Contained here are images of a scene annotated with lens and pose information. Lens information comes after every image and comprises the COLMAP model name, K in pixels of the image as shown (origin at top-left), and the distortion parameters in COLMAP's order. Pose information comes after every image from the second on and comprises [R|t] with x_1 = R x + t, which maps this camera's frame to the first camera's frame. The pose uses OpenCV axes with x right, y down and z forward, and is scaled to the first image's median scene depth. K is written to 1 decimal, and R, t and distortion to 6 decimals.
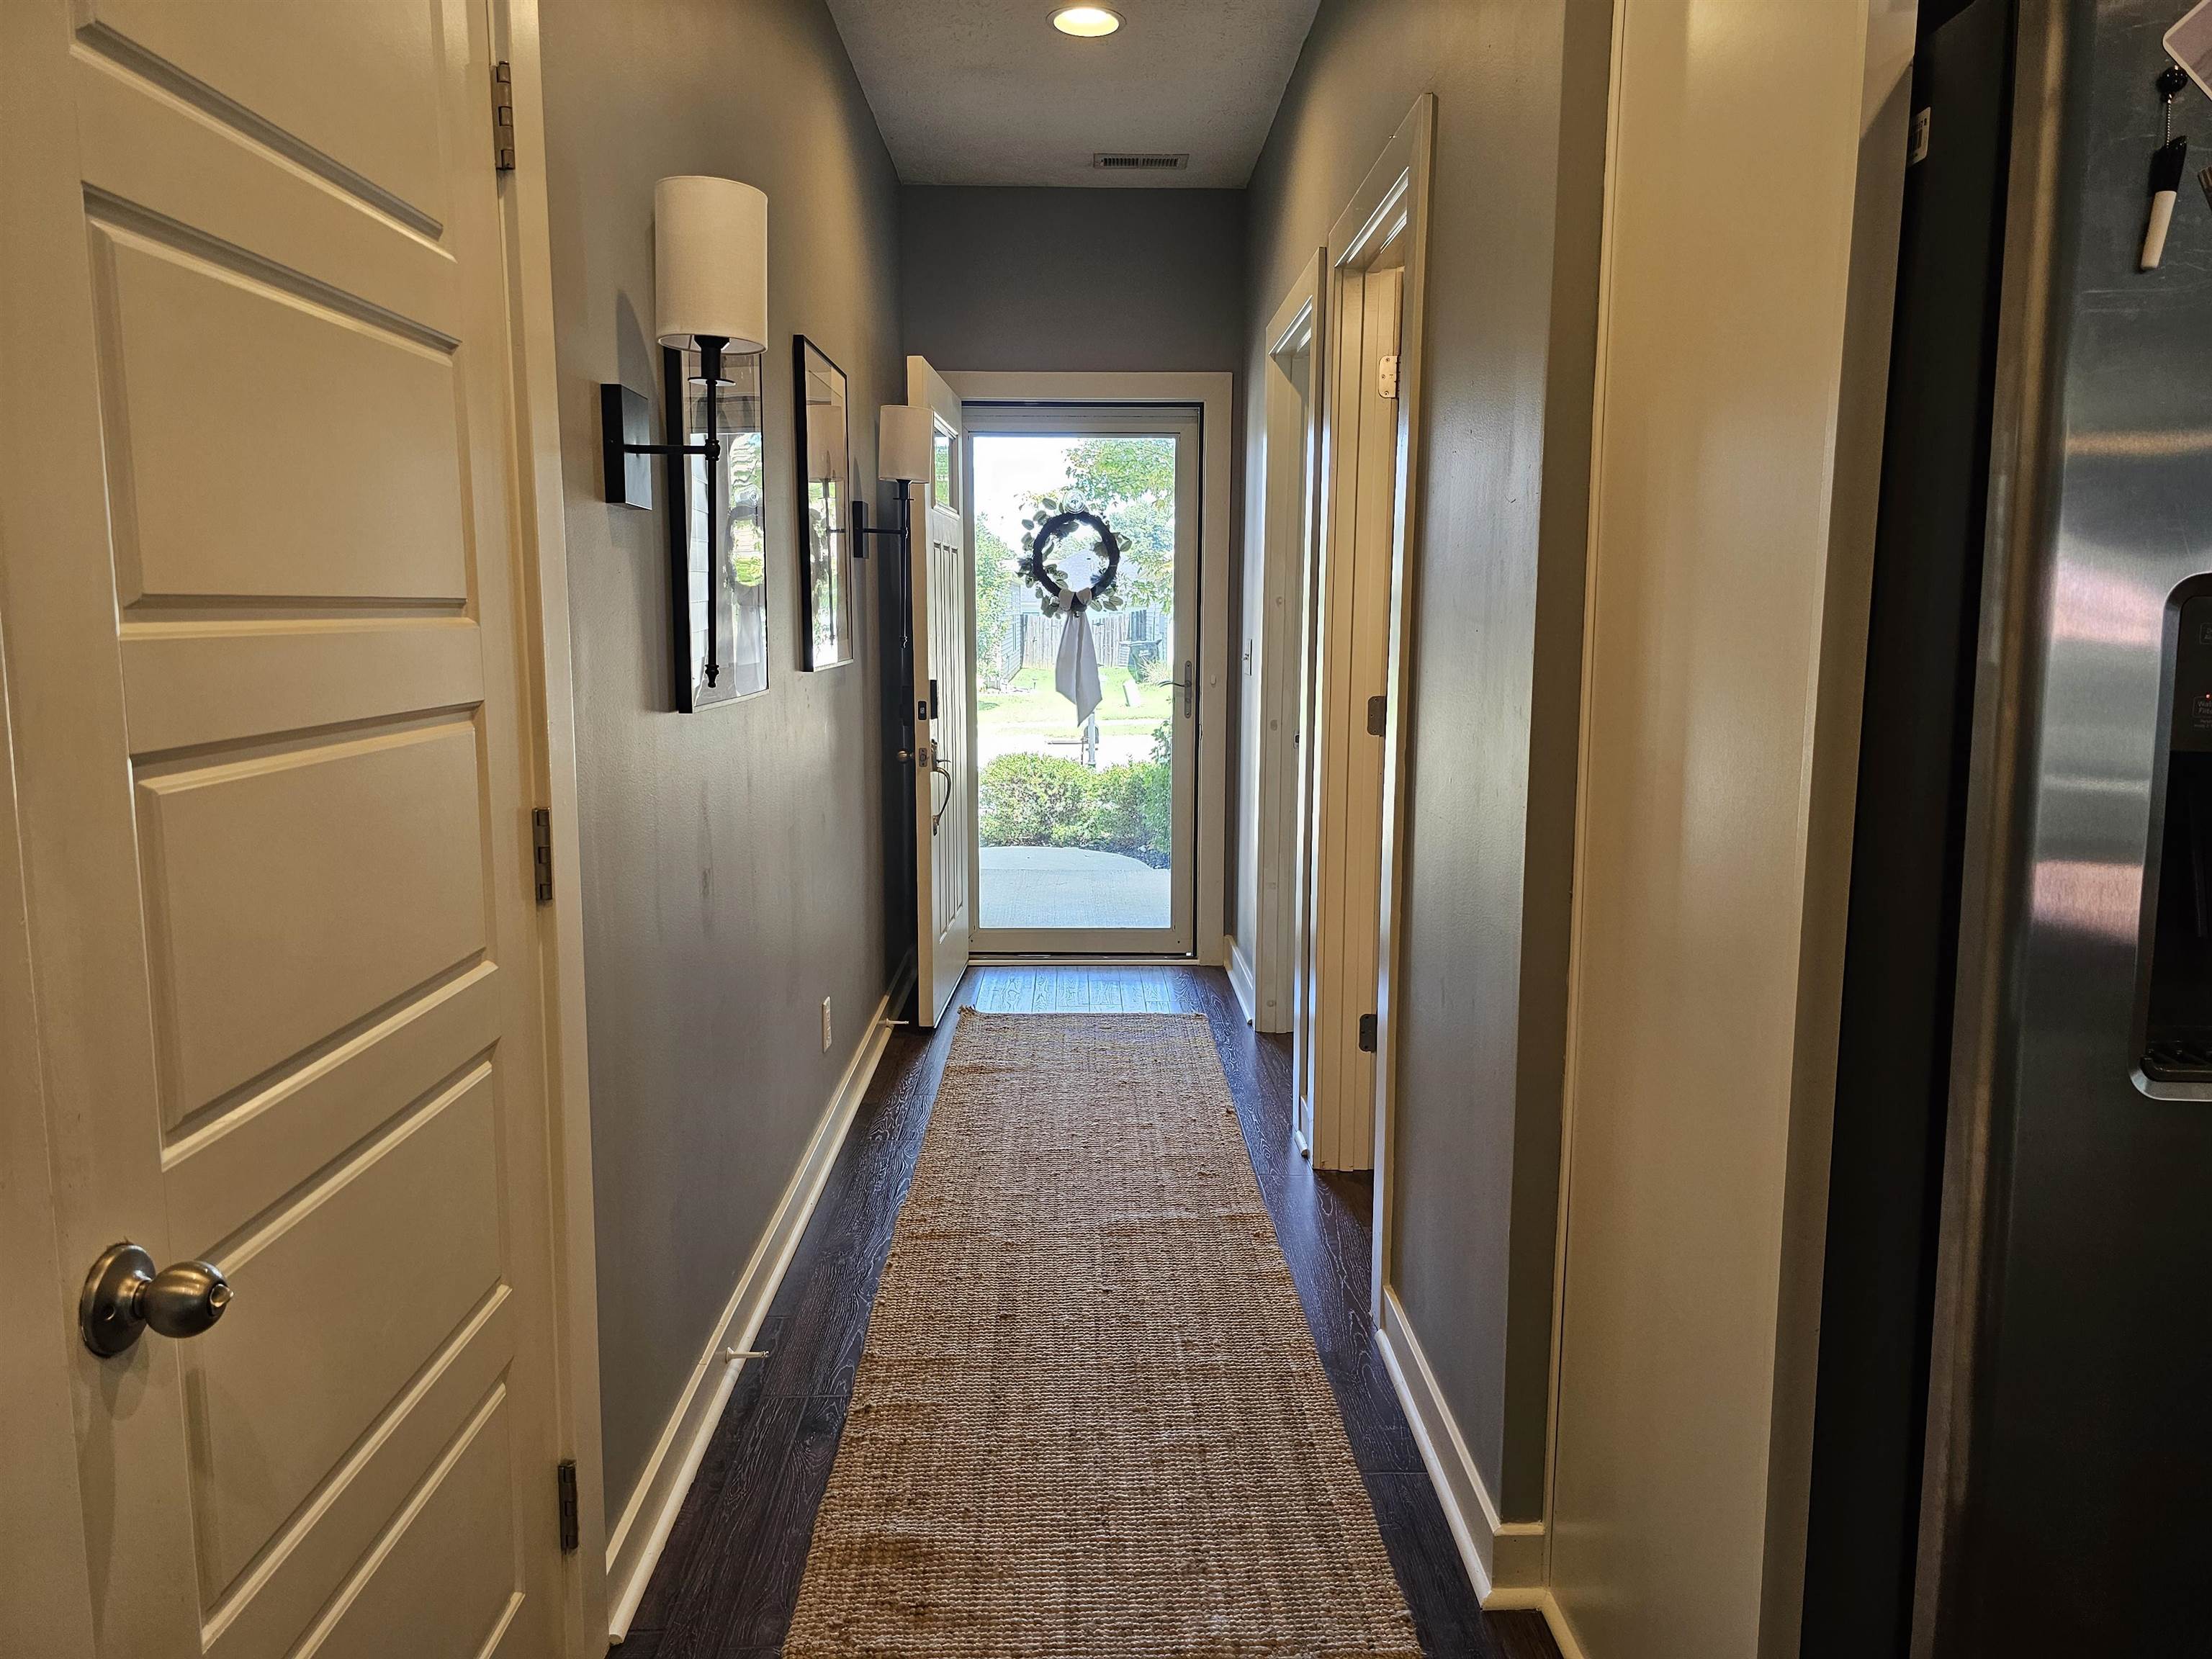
lens RADIAL K [[1478.2, 0, 1110.4], [0, 1478.2, 817.4], [0, 0, 1]] dist [0.066513, -0.049818]
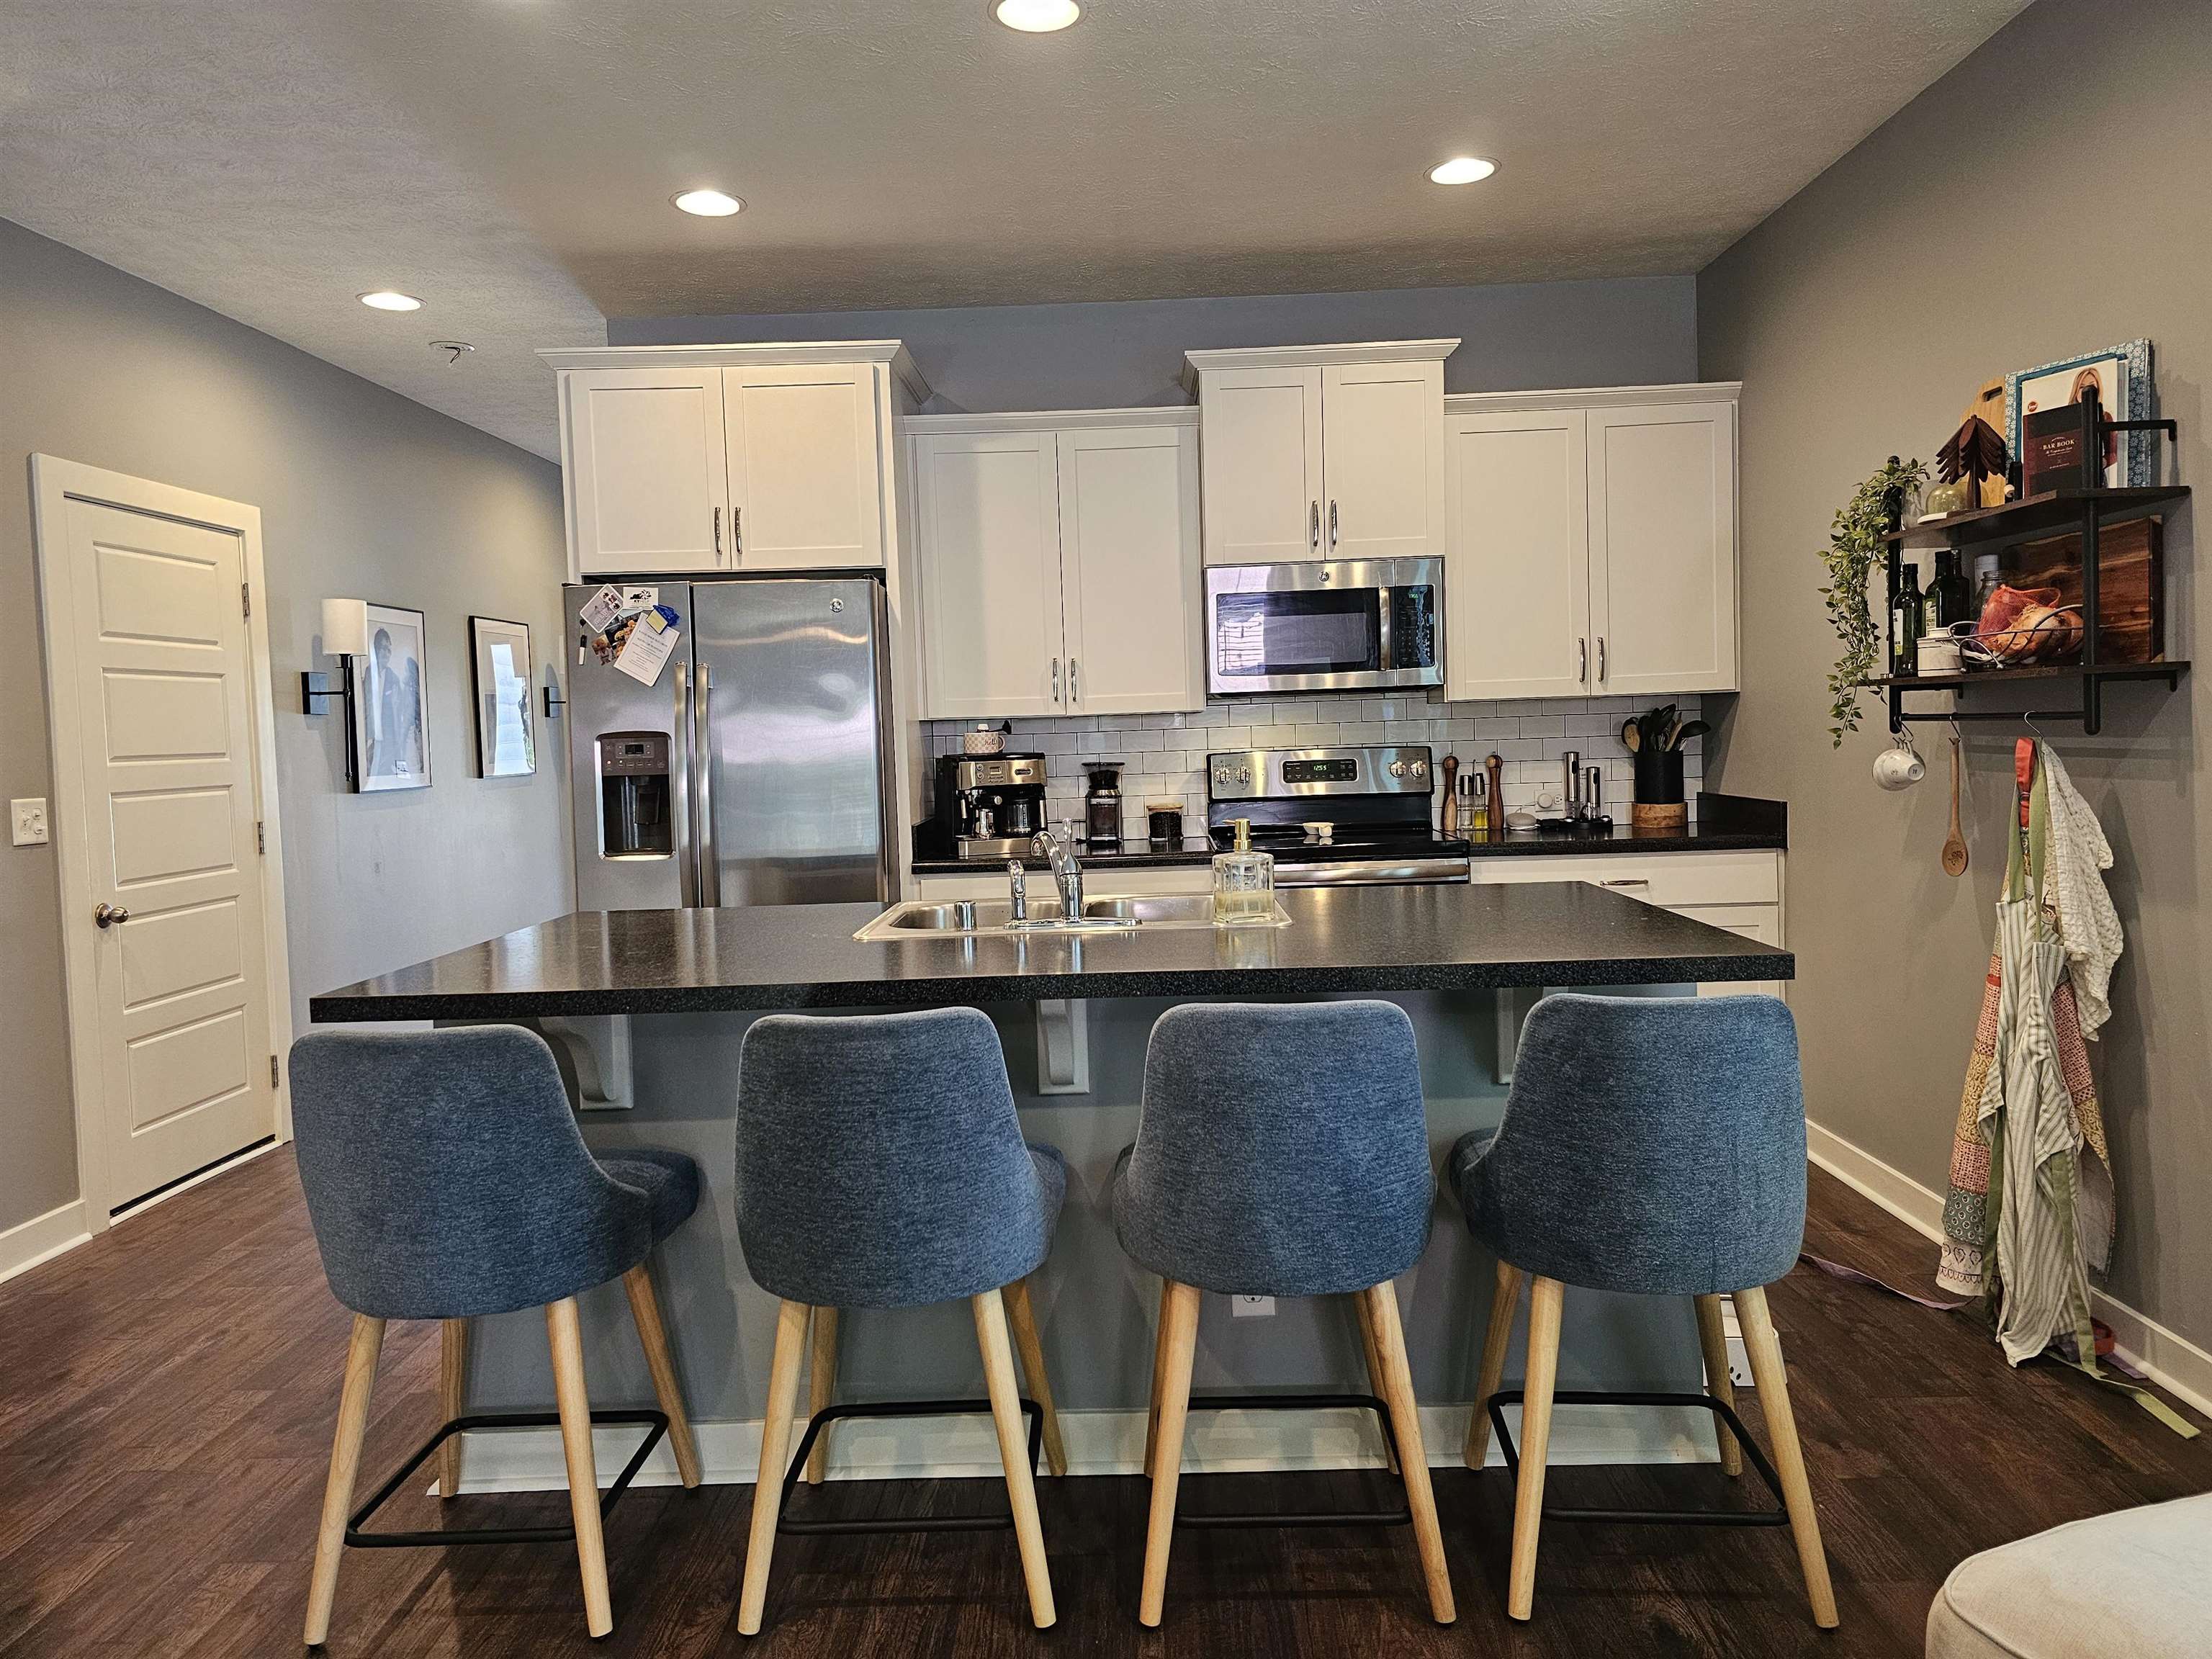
lens RADIAL K [[1478.2, 0, 1108.5], [0, 1478.2, 809.2], [0, 0, 1]] dist [0.066513, -0.049818]
pose [[0.998458, -0.035577, -0.042622, 1.641089], [0.031876, 0.995907, -0.084581, 0.315636], [0.045457, 0.083092, 0.995505, -2.174885]]
